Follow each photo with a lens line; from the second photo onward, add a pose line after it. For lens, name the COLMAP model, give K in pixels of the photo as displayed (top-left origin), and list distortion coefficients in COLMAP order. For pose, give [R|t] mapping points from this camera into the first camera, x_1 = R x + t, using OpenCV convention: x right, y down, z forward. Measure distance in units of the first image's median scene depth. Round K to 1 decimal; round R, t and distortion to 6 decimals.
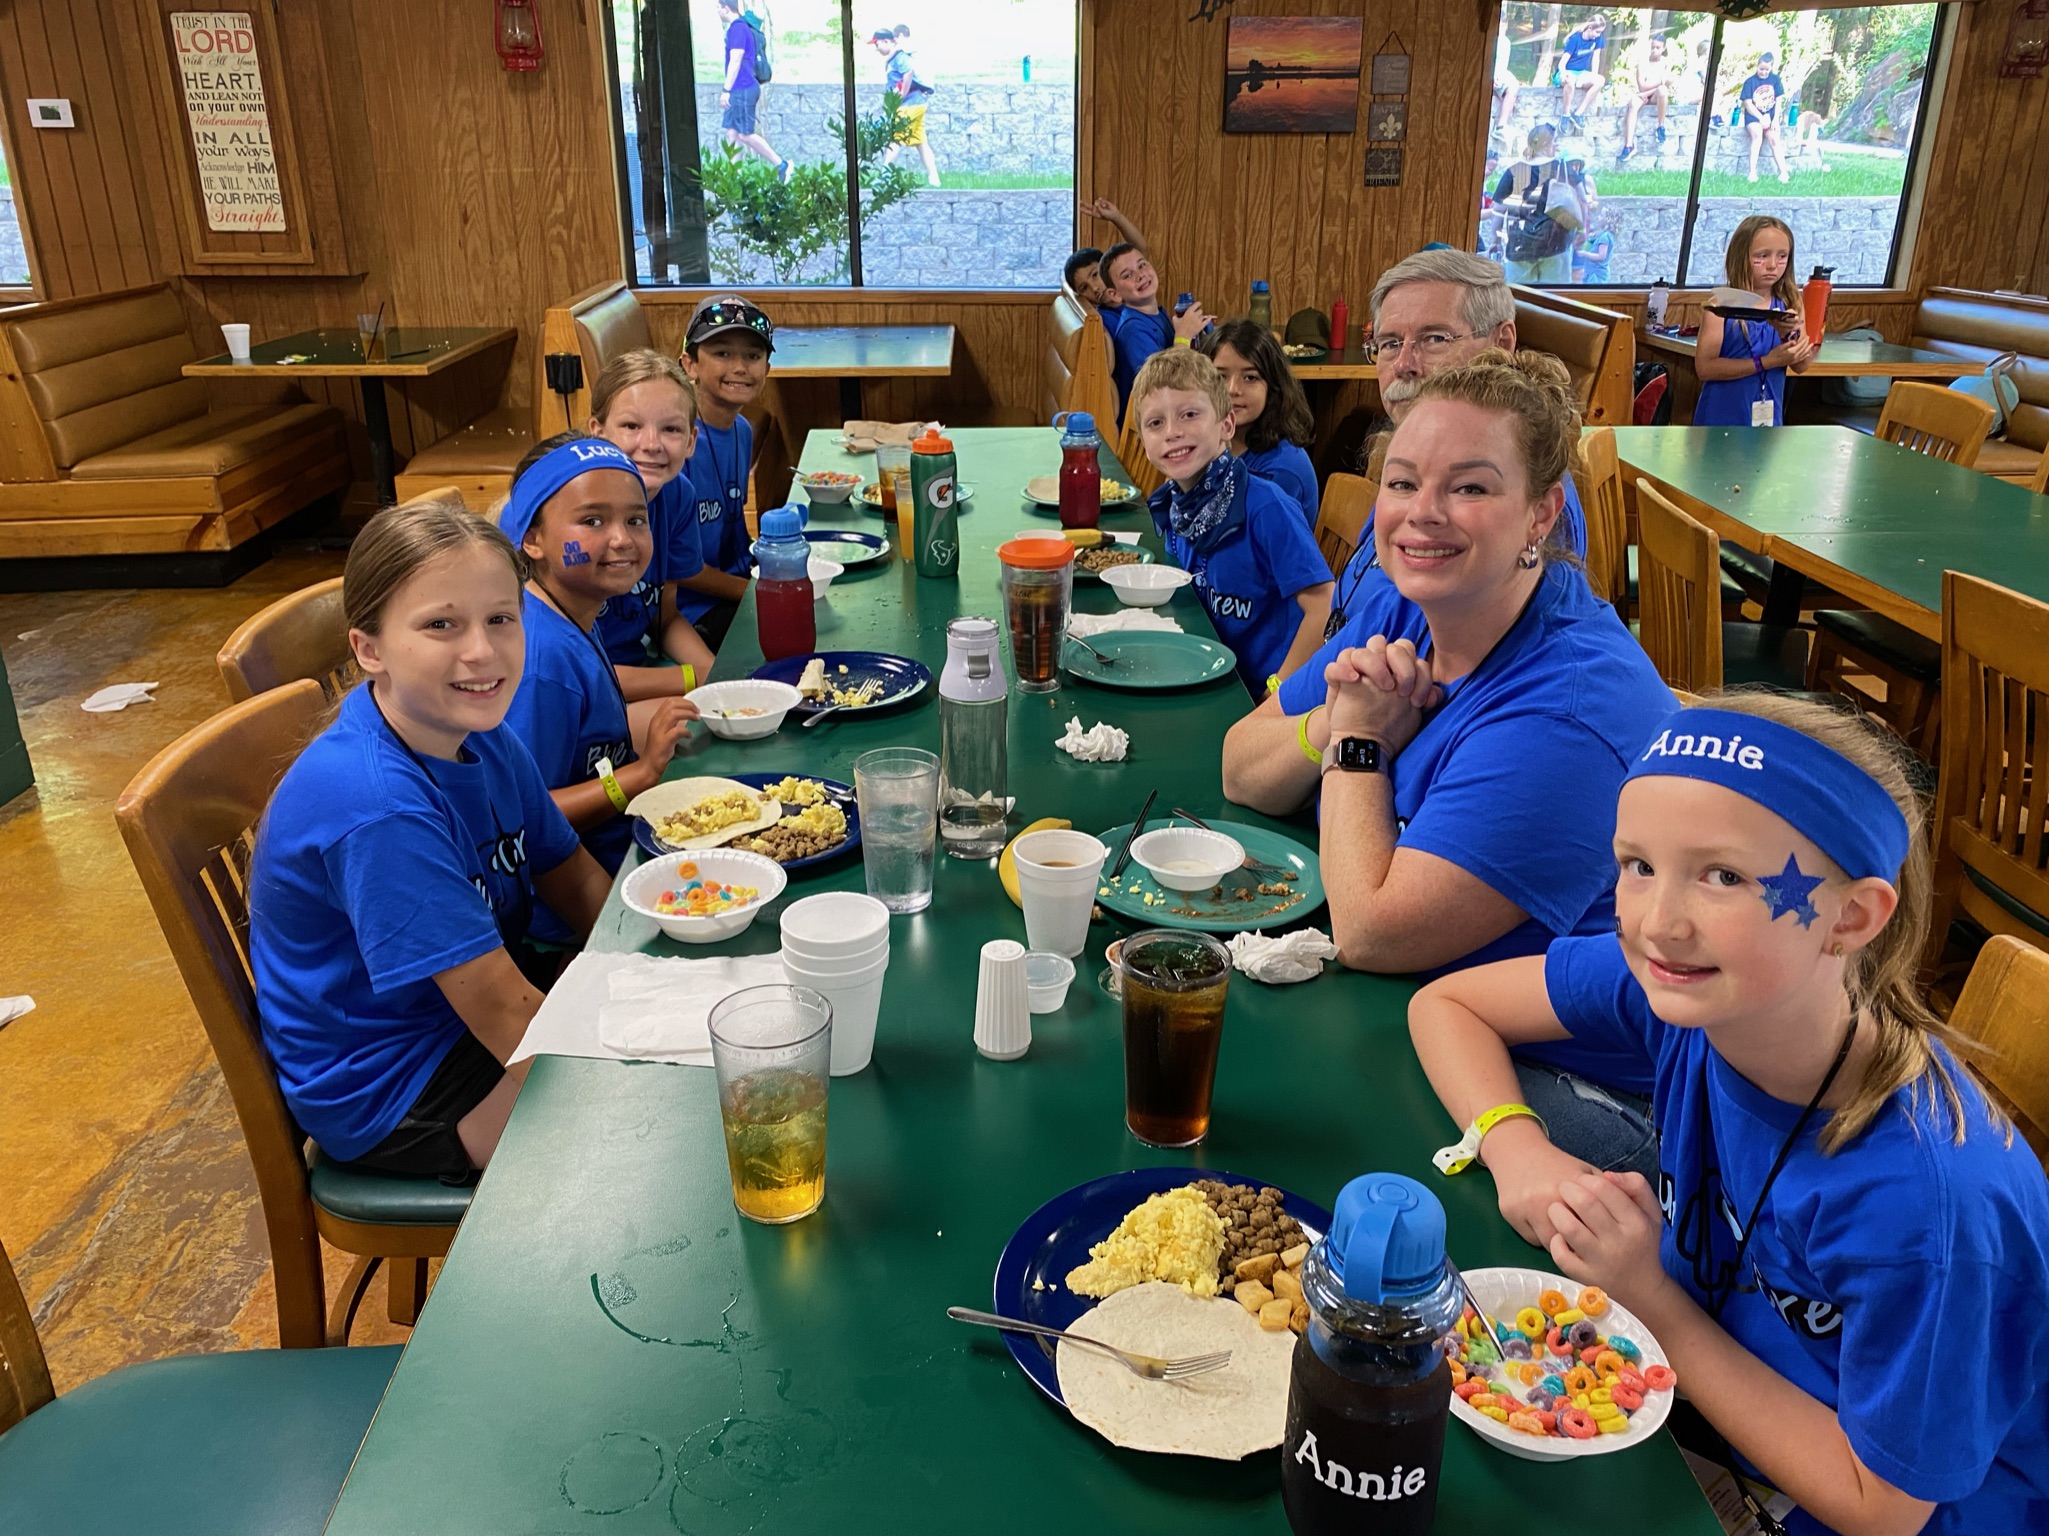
lens RADIAL K [[1543.0, 0, 1037.4], [0, 1543.0, 778.5], [0, 0, 1]] dist [0.022374, -0.007195]
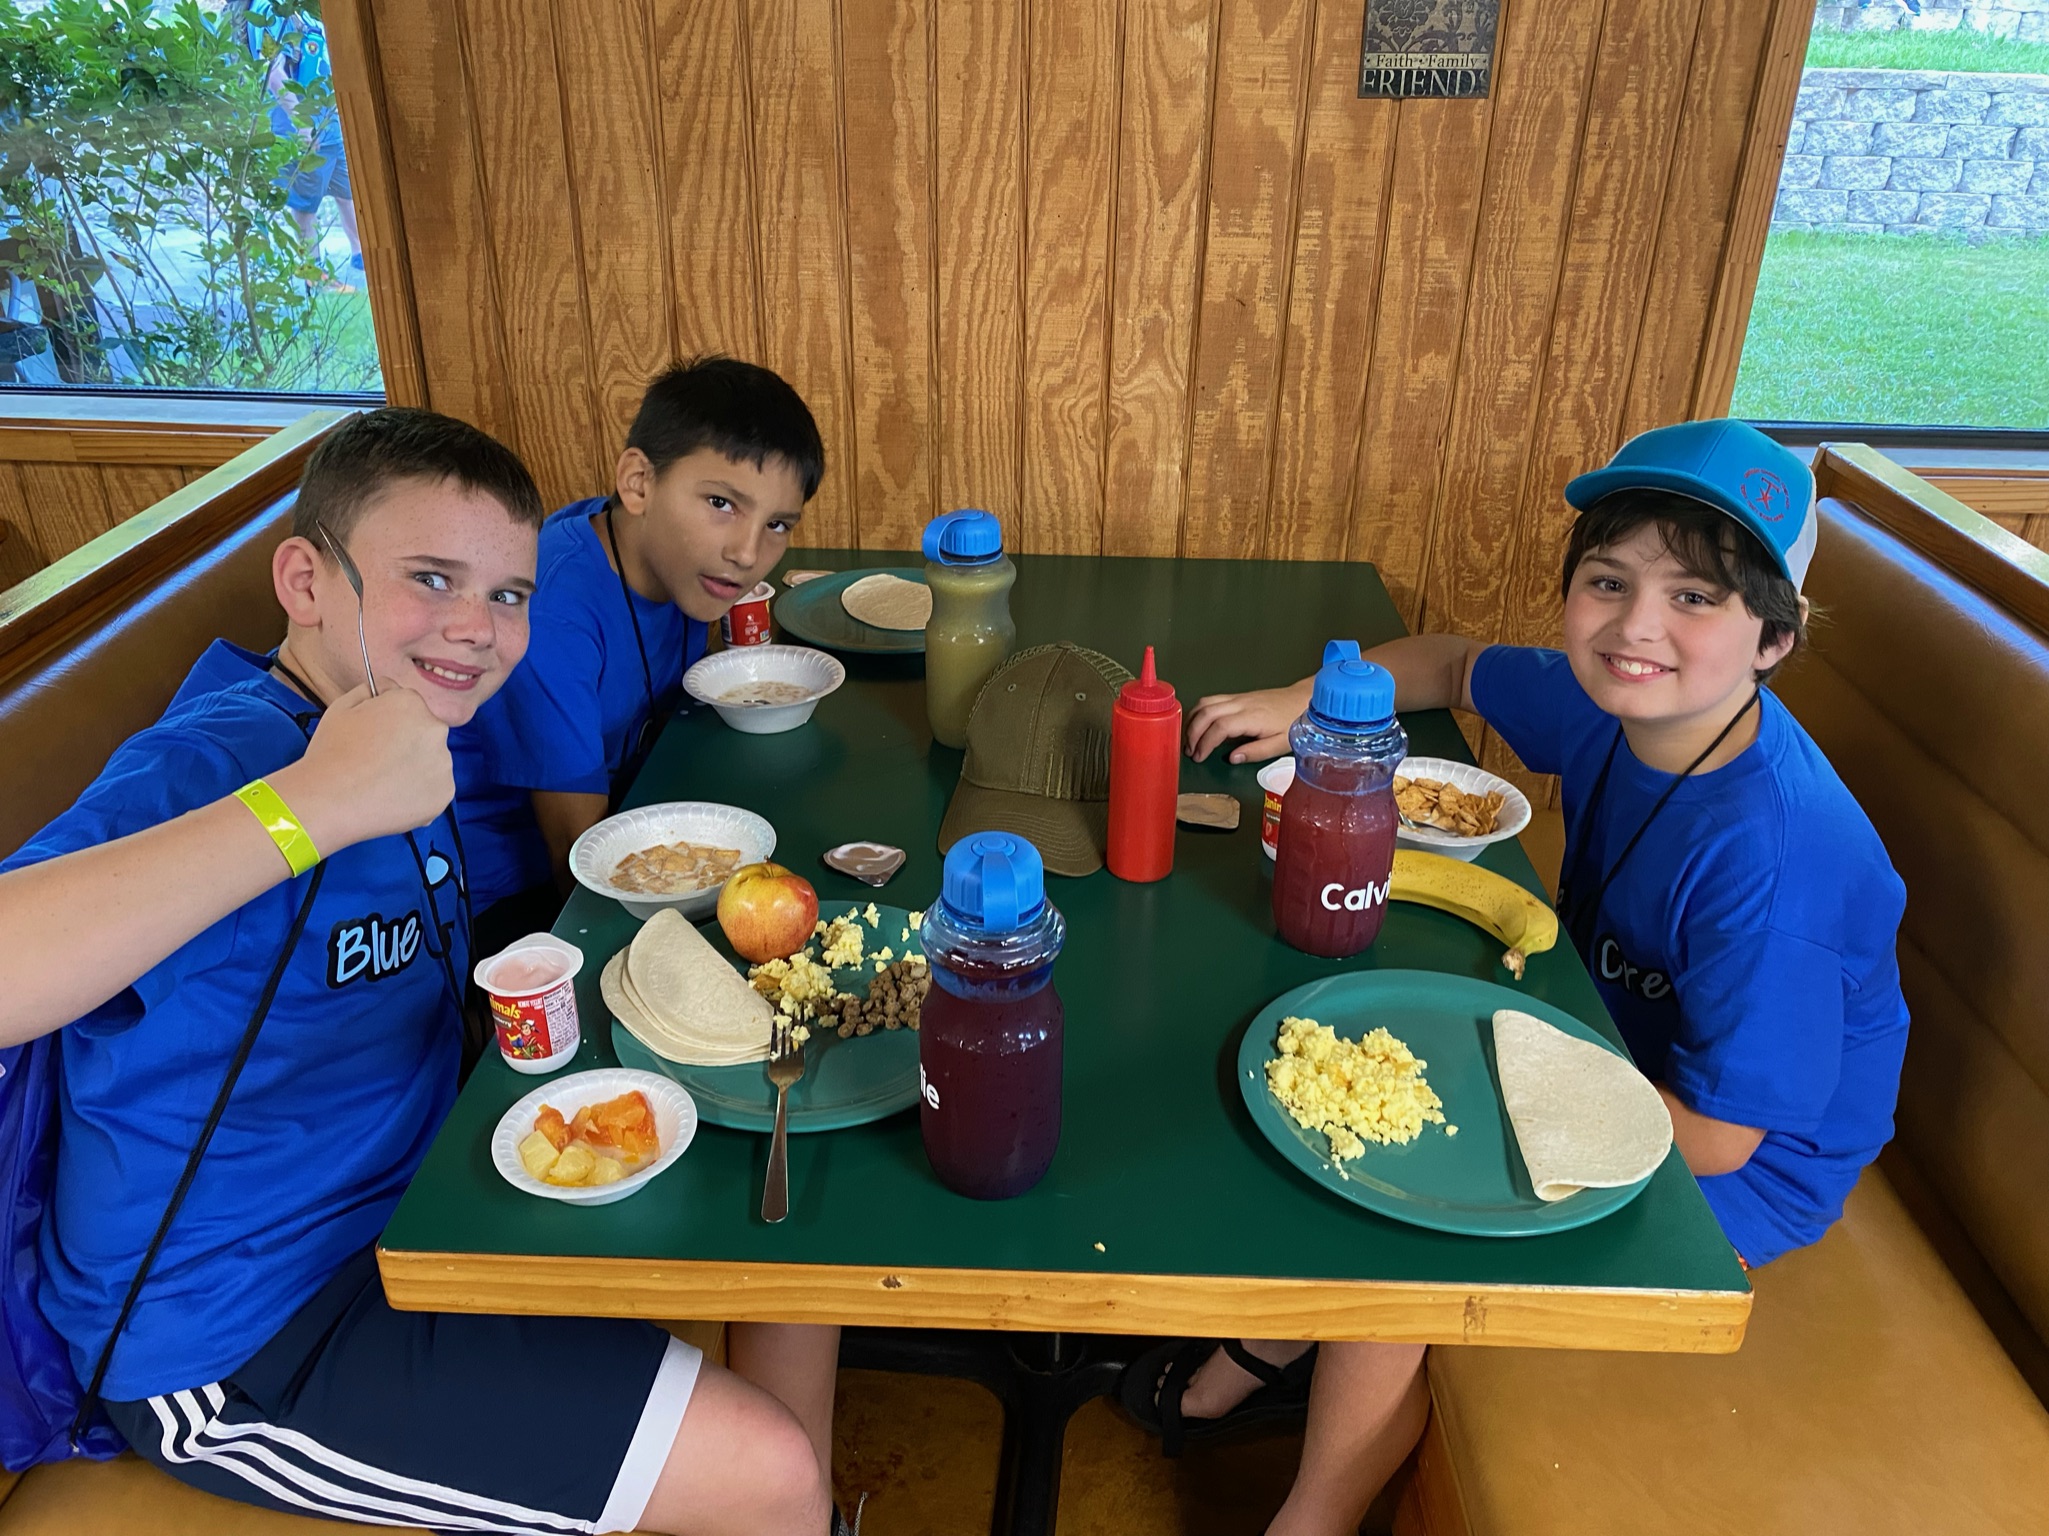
lens RADIAL K [[1543.0, 0, 1044.0], [0, 1543.0, 753.5], [0, 0, 1]] dist [0.022374, -0.007195]
pose [[0.998010, 0.037821, -0.050454, 0.172938], [-0.034249, 0.996967, 0.069882, -0.281588], [0.052944, -0.068015, 0.996279, 0.710973]]
